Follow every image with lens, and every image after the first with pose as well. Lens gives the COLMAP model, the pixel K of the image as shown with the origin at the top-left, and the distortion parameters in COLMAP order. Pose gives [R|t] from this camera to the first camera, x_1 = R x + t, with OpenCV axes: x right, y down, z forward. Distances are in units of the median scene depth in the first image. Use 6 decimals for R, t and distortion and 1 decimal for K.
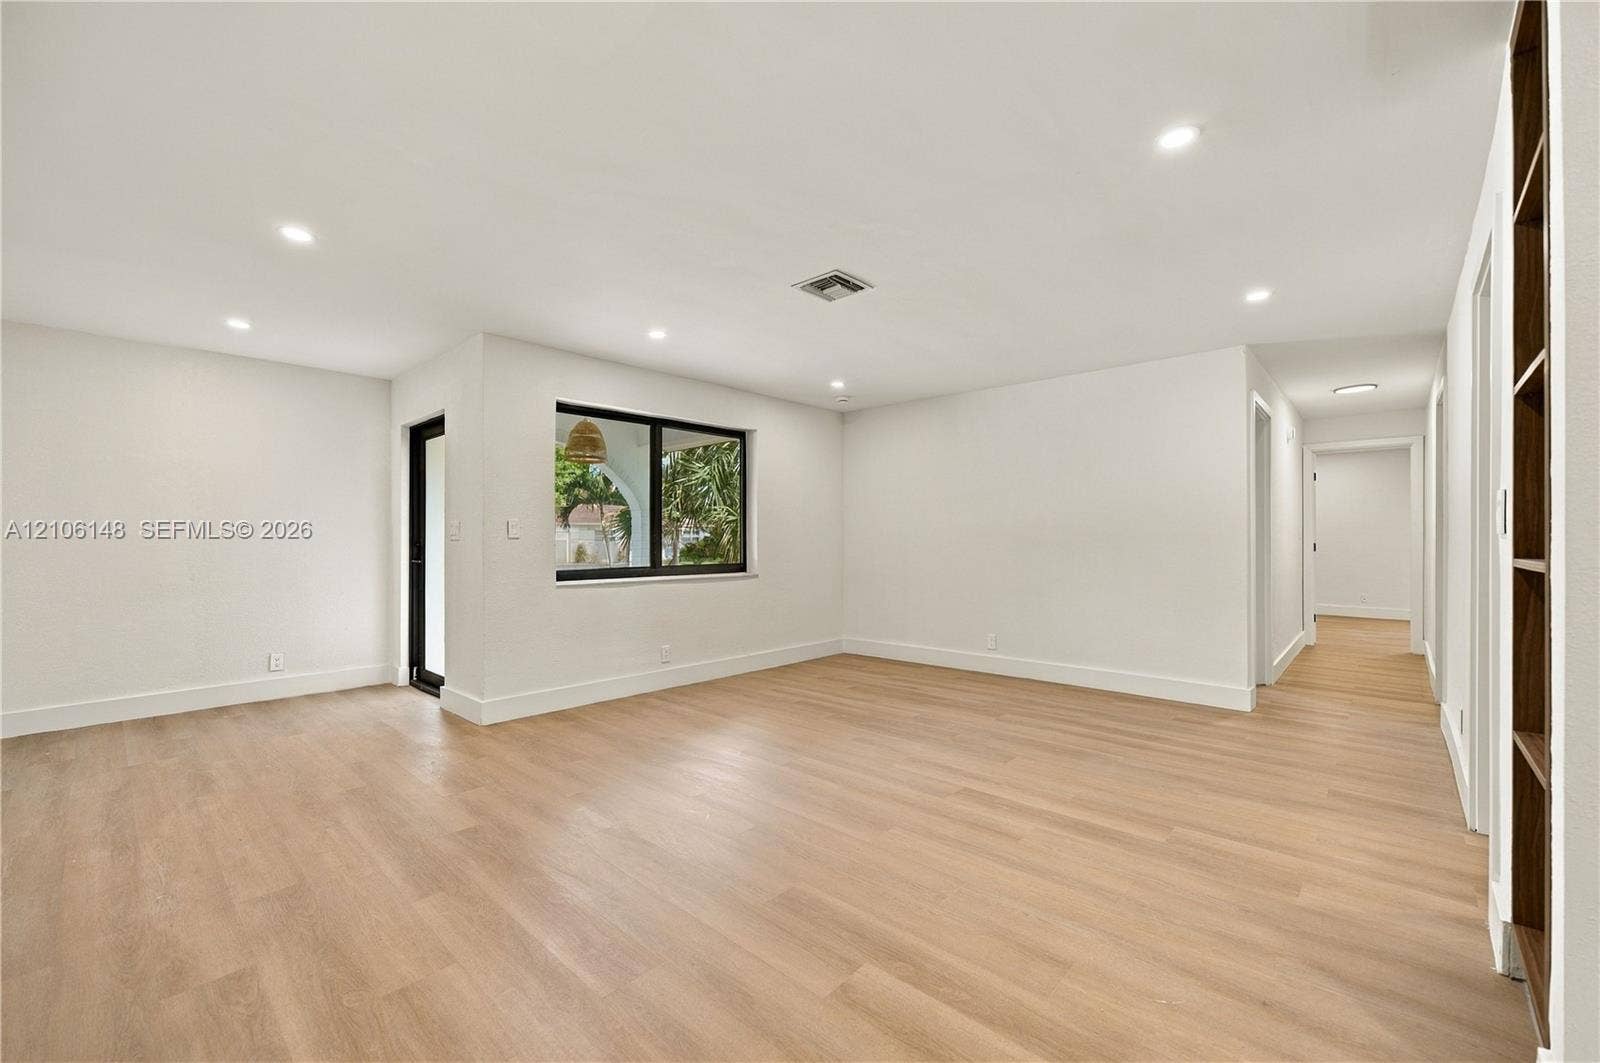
lens RADIAL K [[651.4, 0, 791.2], [0, 651.4, 534.9], [0, 0, 1]] dist [-0.001042, 0.012853]
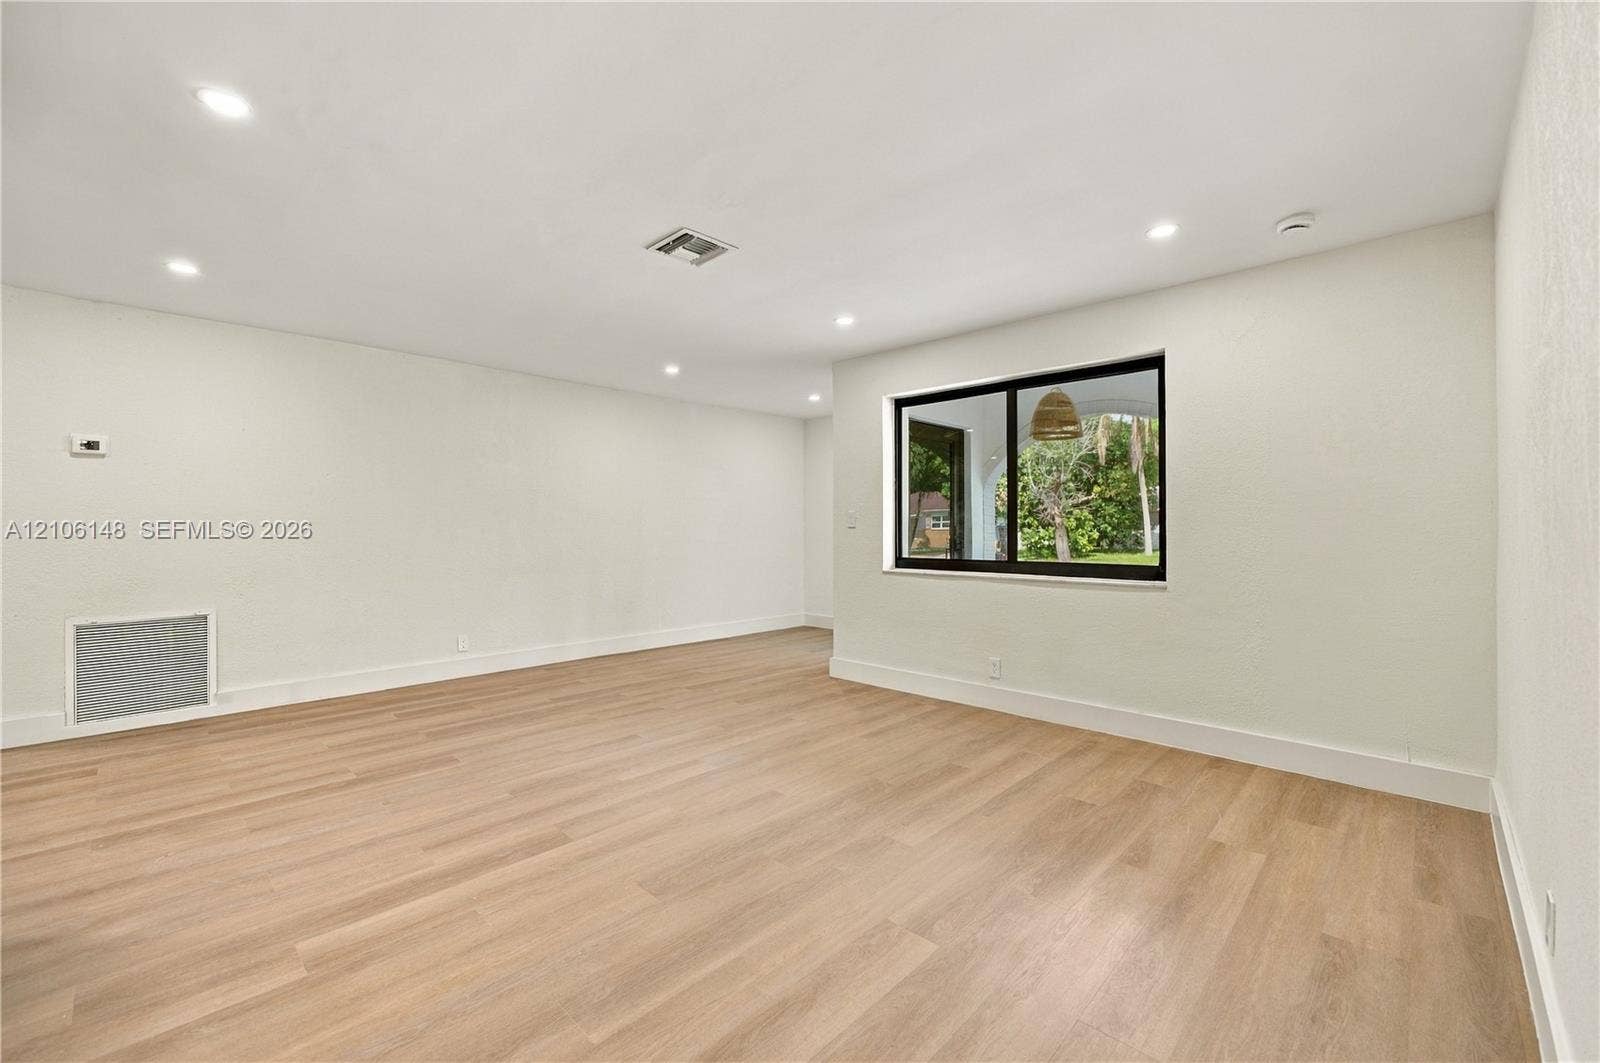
lens RADIAL K [[642.3, 0, 800.0], [0, 642.3, 531.5], [0, 0, 1]] dist [-0.001609, -0.000013]
pose [[-0.020233, 0.003150, -0.999790, 0.656126], [0.006421, 0.999975, 0.003021, 0.005836], [0.999775, -0.006359, -0.020252, 0.815927]]
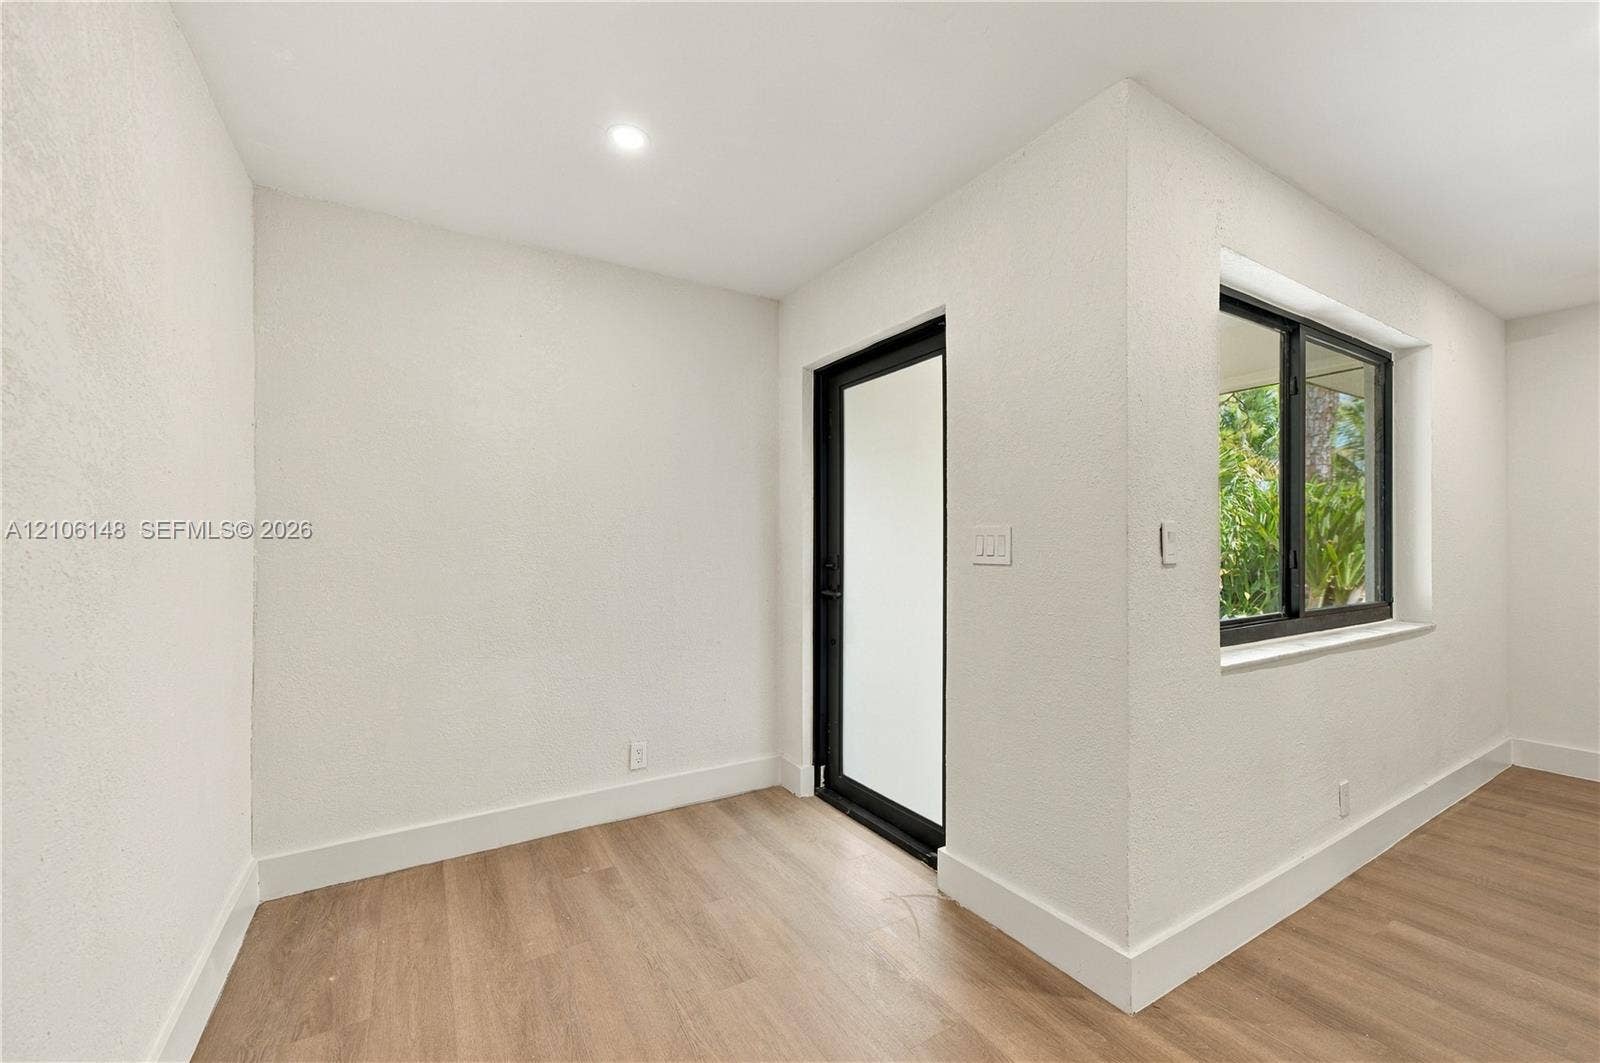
lens RADIAL K [[642.3, 0, 800.0], [0, 642.3, 531.5], [0, 0, 1]] dist [-0.001609, -0.000013]
pose [[0.963220, 0.001022, -0.268711, -0.481293], [-0.004232, 0.999926, -0.011367, -0.007676], [0.268680, 0.012086, 0.963154, 0.462333]]
